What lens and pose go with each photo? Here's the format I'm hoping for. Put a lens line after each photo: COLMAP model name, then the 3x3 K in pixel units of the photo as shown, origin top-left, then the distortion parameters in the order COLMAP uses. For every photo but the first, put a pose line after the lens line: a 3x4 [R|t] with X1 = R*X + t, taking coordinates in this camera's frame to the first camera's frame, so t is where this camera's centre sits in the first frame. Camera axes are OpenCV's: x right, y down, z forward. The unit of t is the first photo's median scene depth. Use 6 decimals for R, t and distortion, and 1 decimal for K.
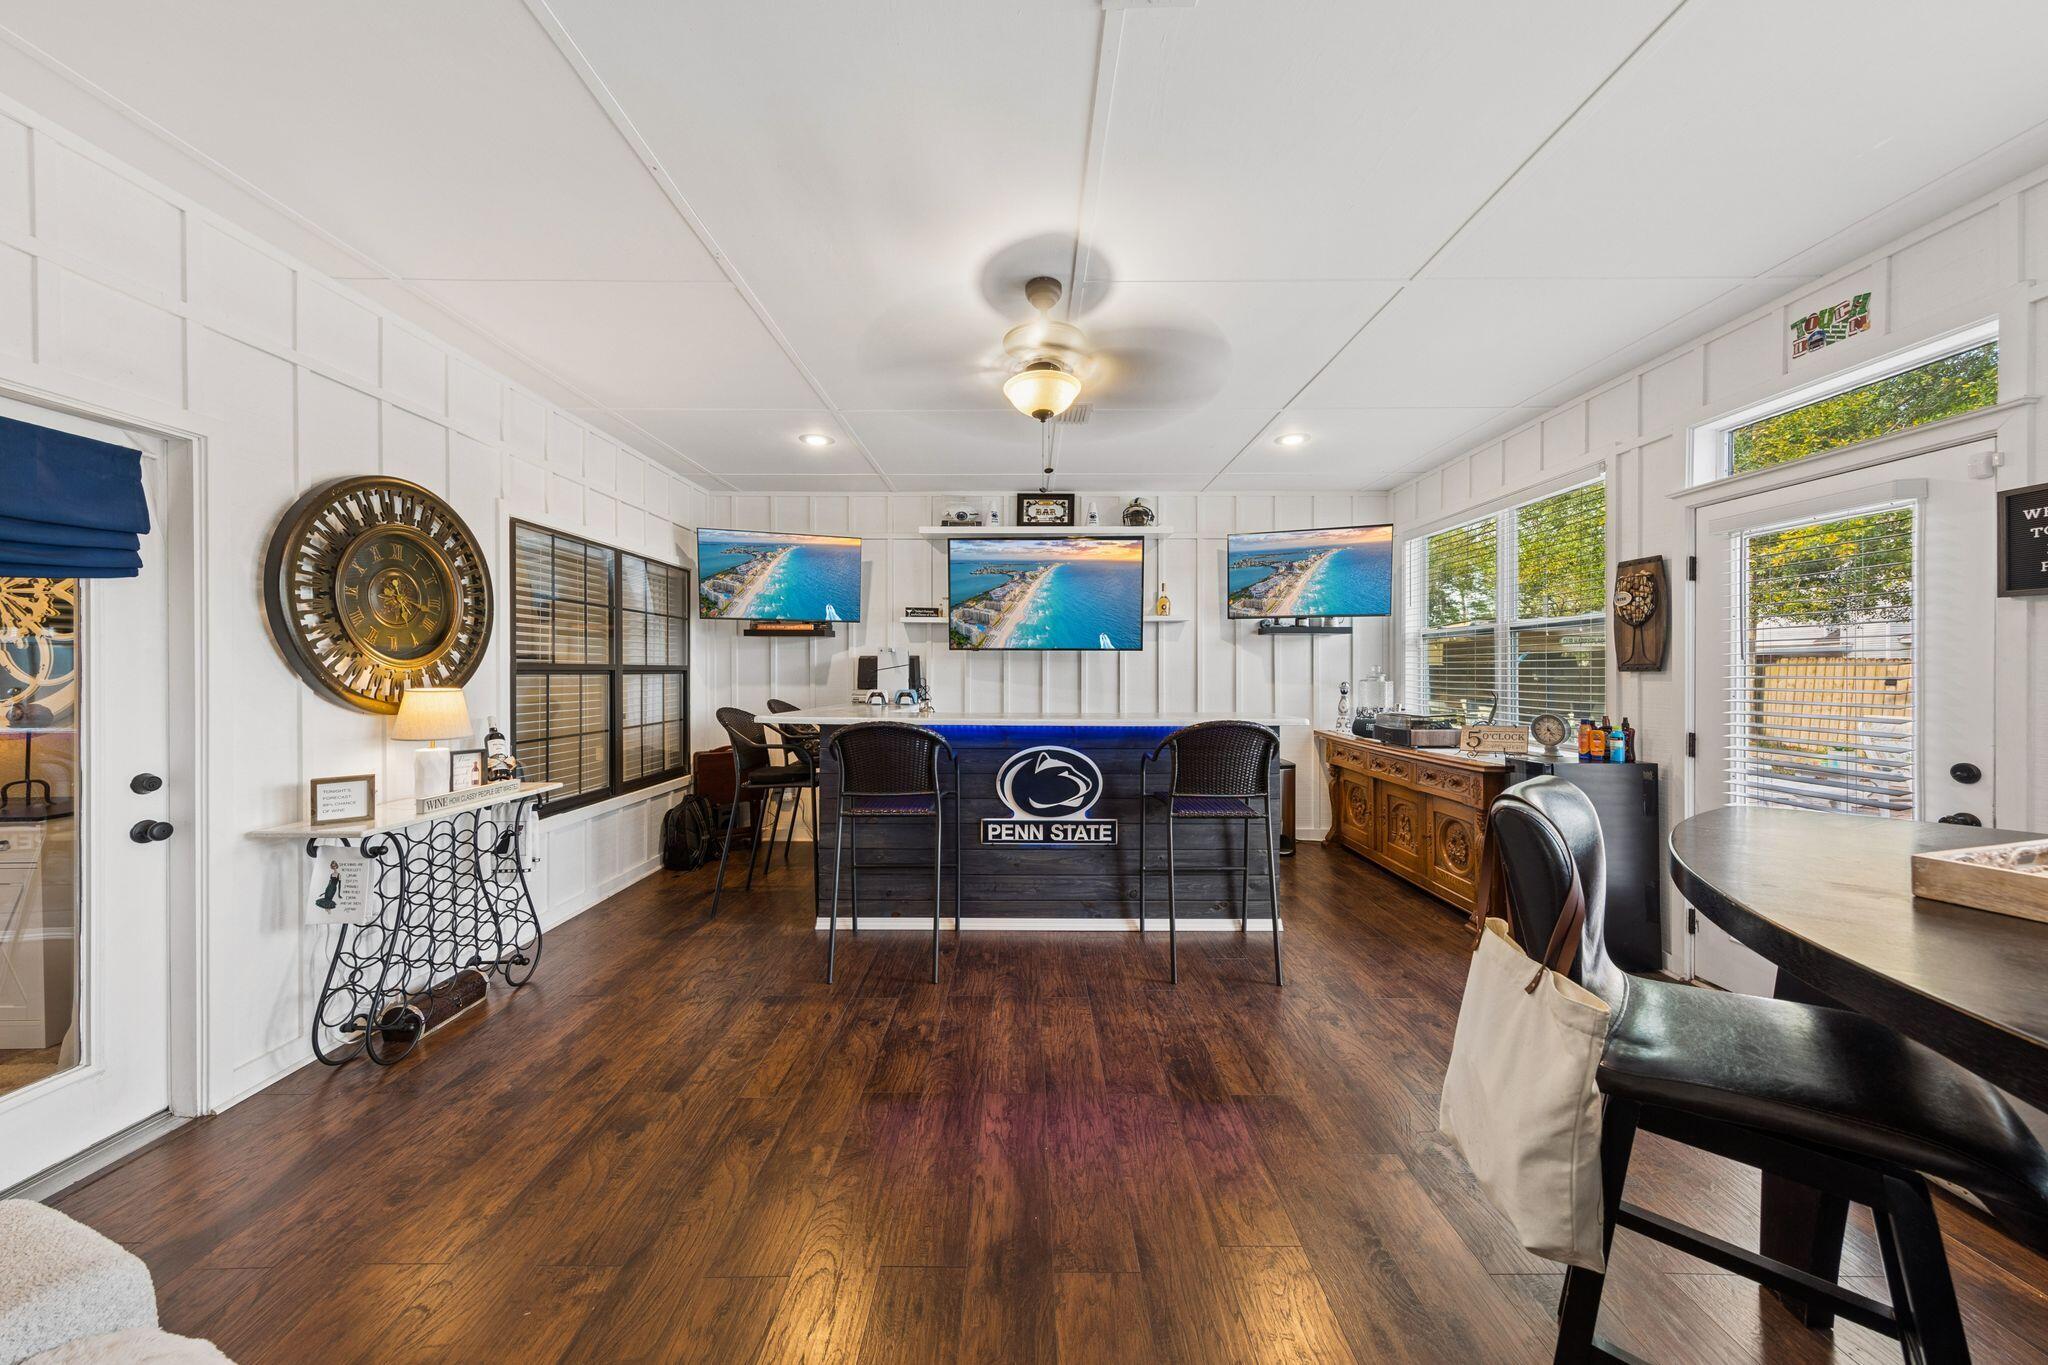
lens RADIAL K [[682.8, 0, 1021.7], [0, 682.8, 672.4], [0, 0, 1]] dist [0.005944, -0.000363]
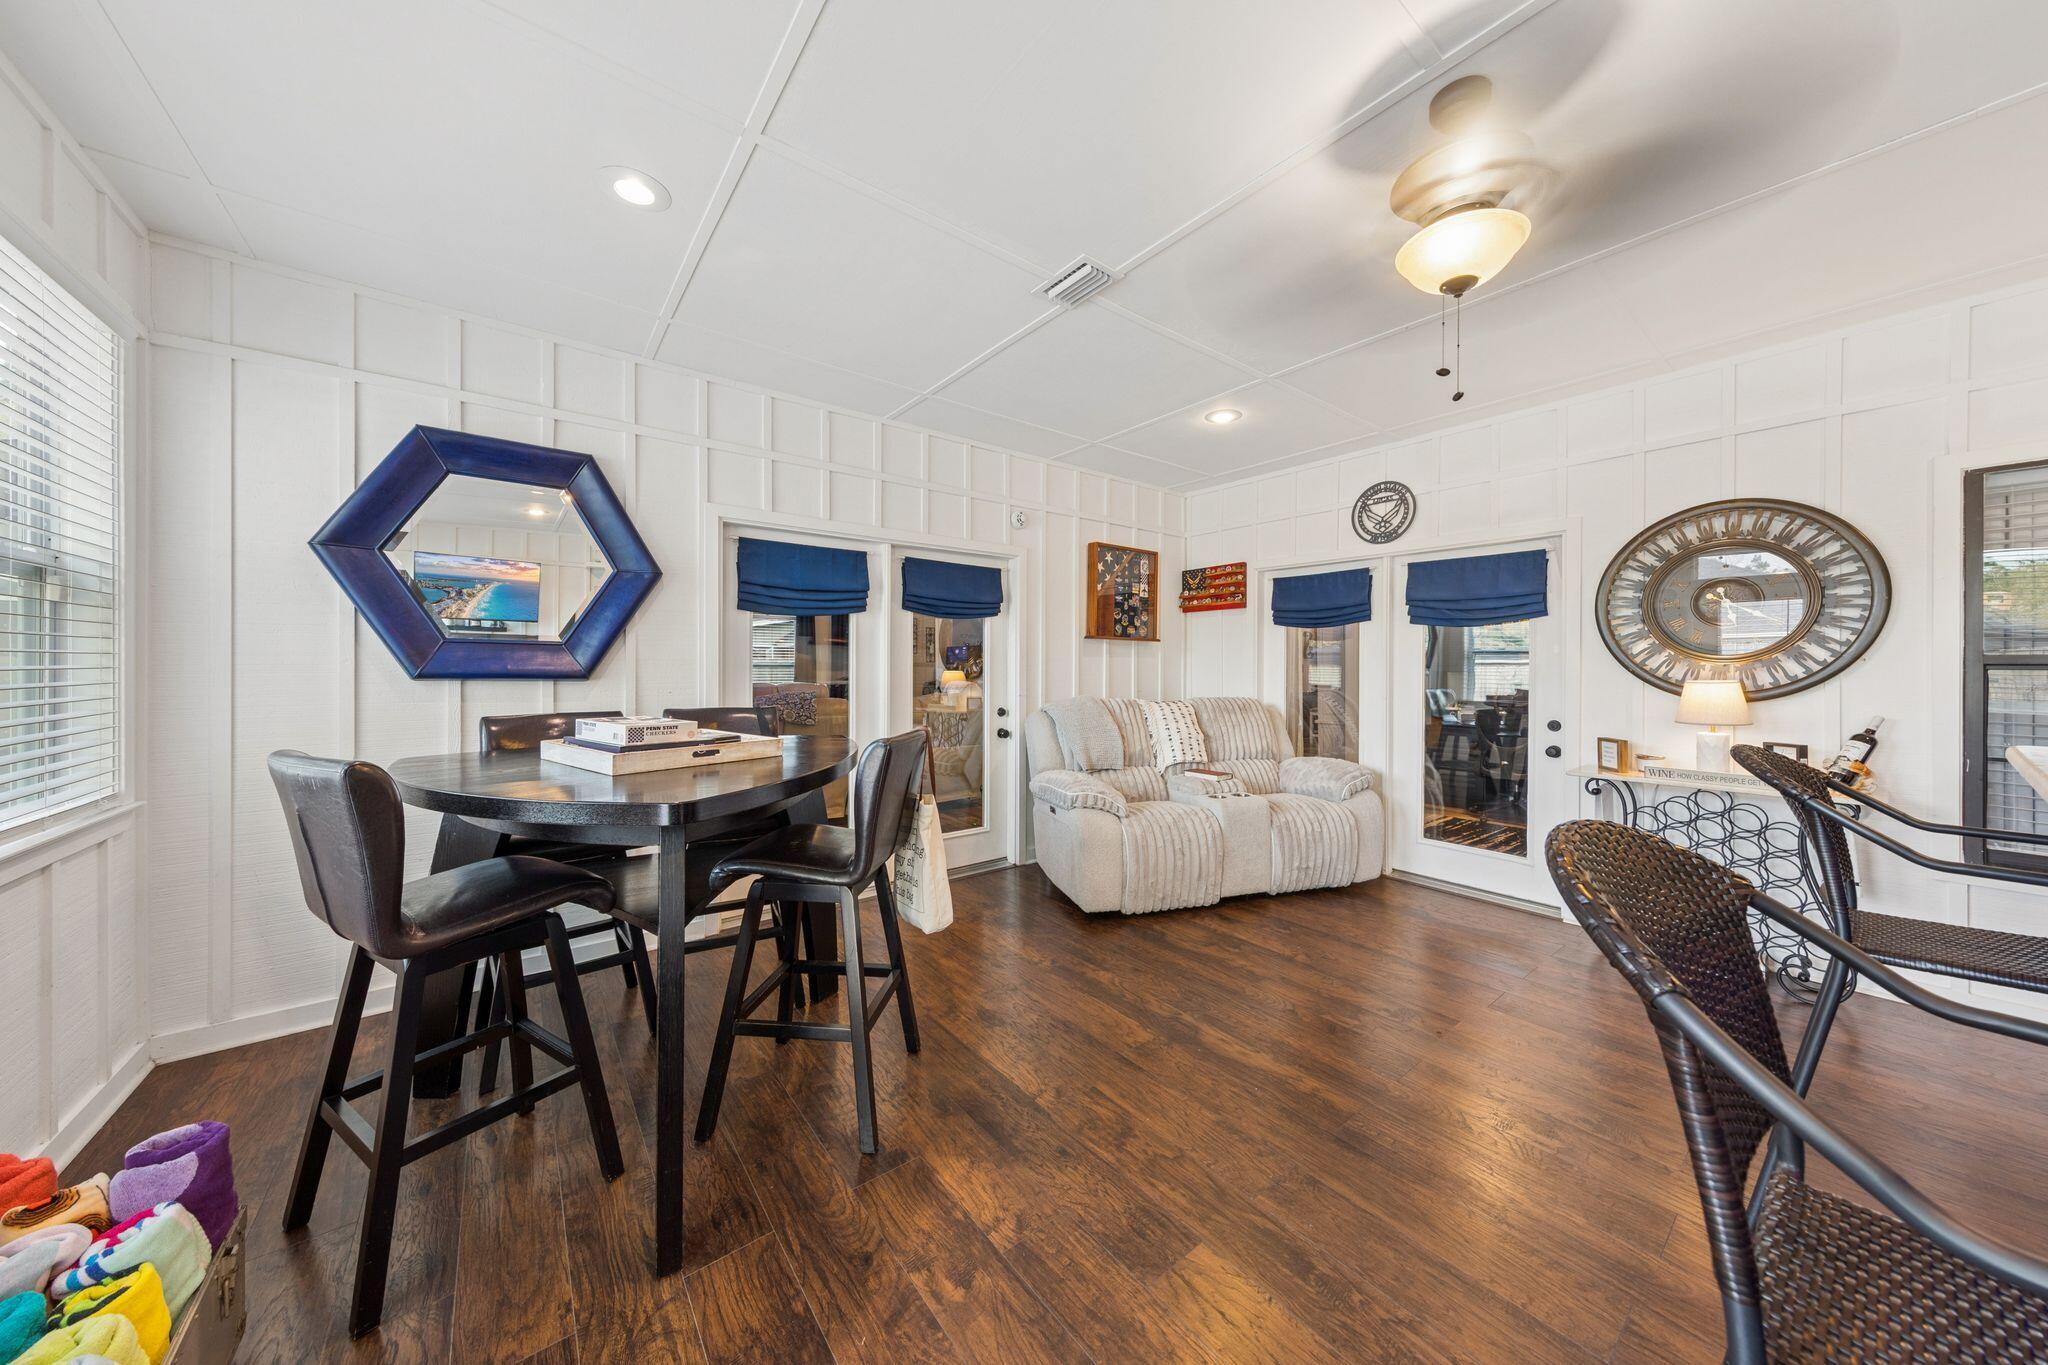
lens RADIAL K [[682.8, 0, 1034.5], [0, 682.8, 668.8], [0, 0, 1]] dist [0.005944, -0.000363]
pose [[-0.777550, -0.000633, -0.628821, 0.818036], [-0.003826, 0.999986, 0.003724, 0.005794], [0.628810, 0.005302, -0.777541, 1.312824]]
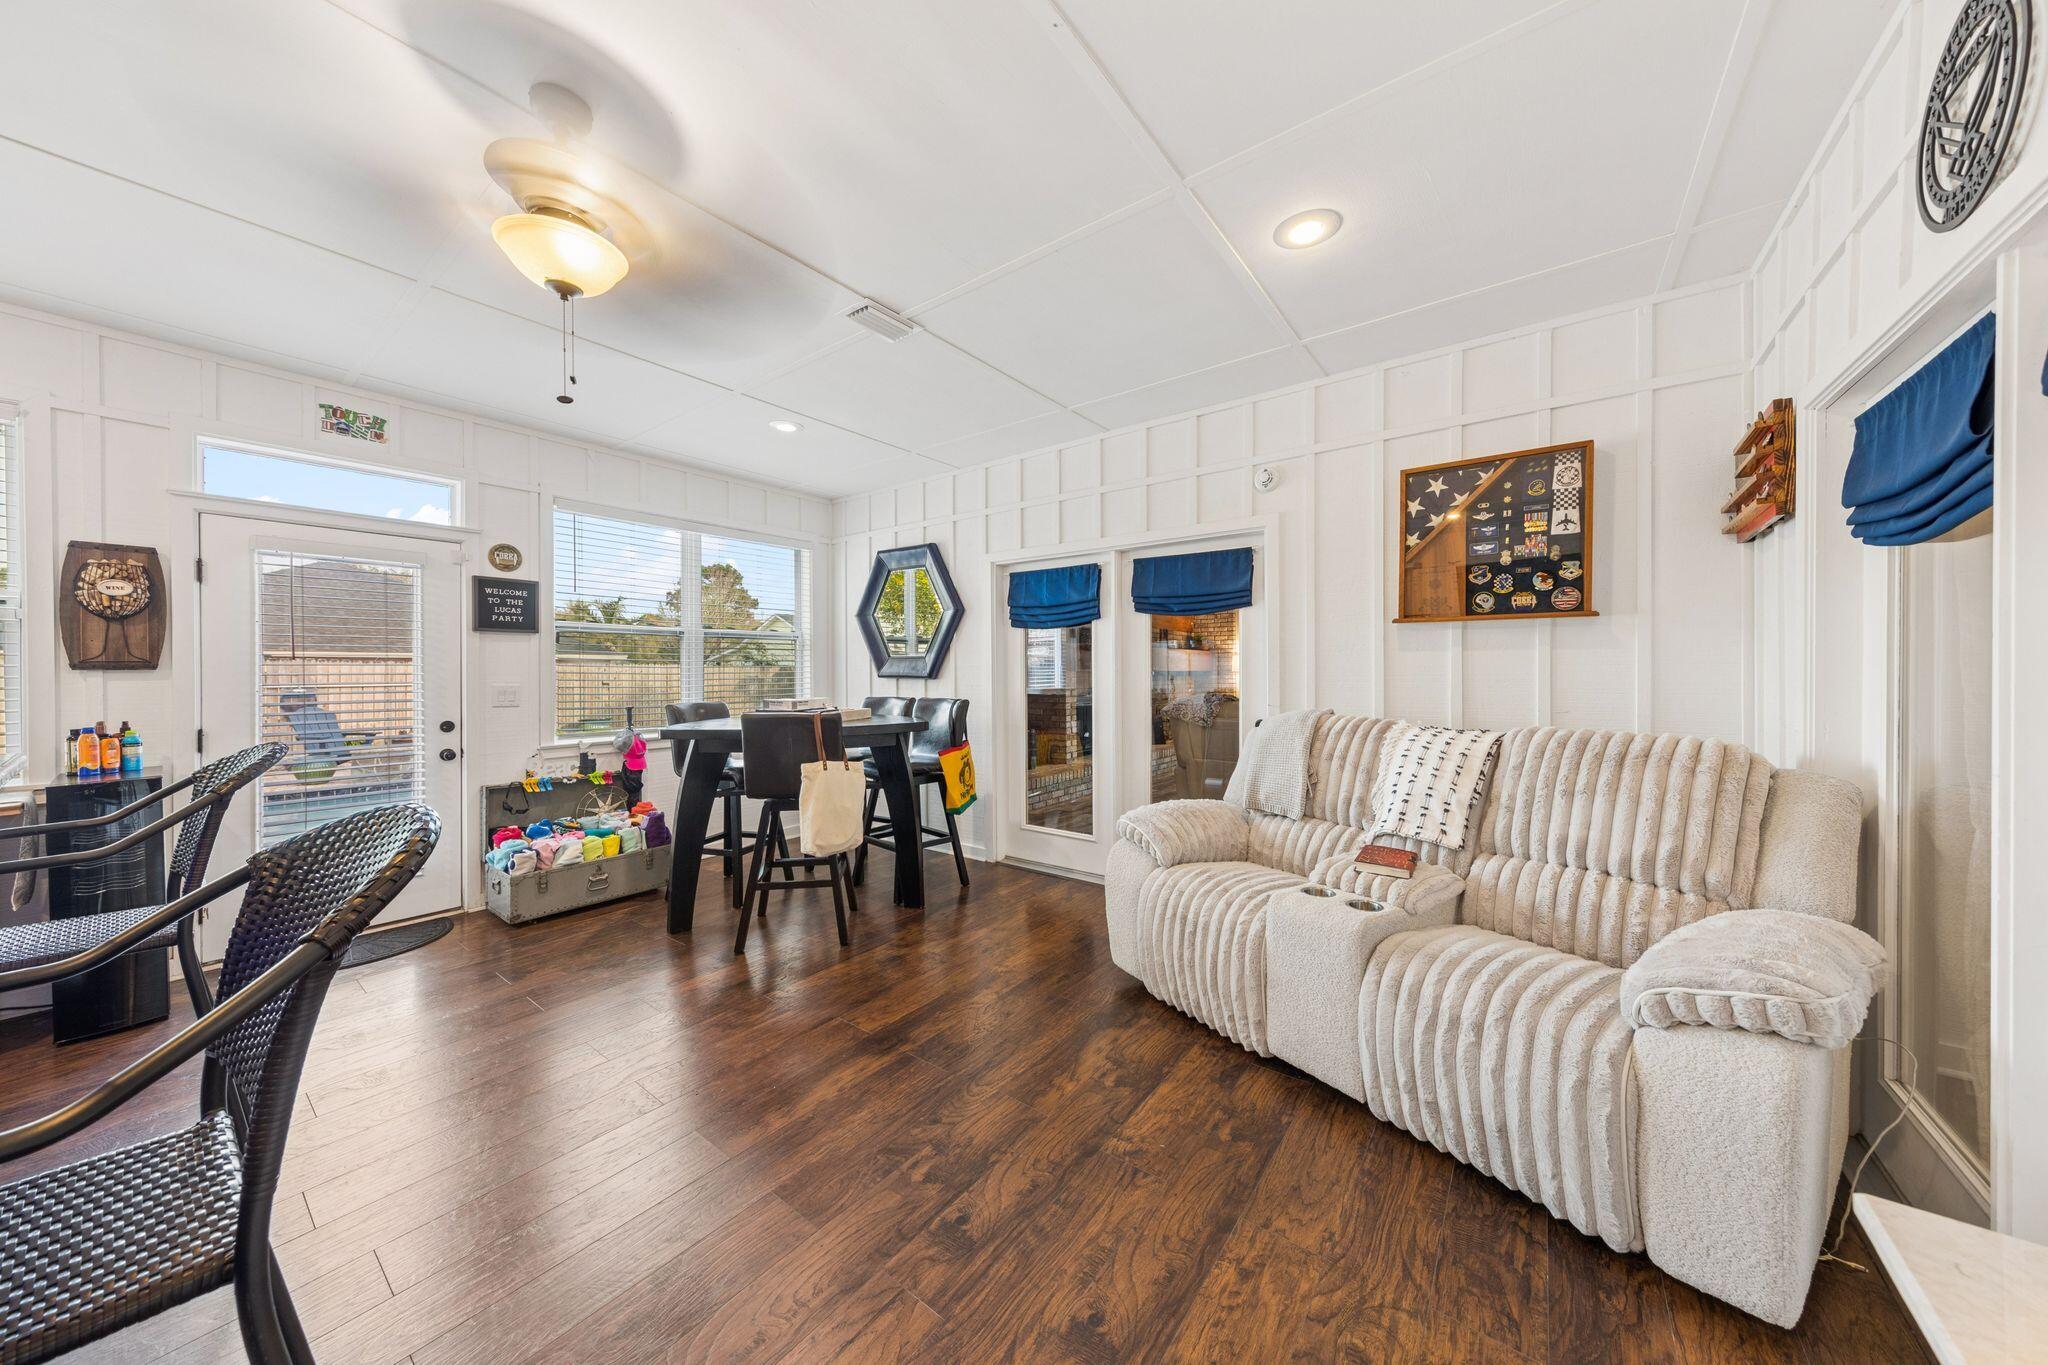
lens RADIAL K [[682.8, 0, 1019.7], [0, 682.8, 678.0], [0, 0, 1]] dist [0.005944, -0.000363]
pose [[-0.793619, -0.002924, 0.608408, -0.776734], [0.006100, 0.999900, 0.012763, 0.006663], [-0.608385, 0.013840, -0.793522, 1.314619]]
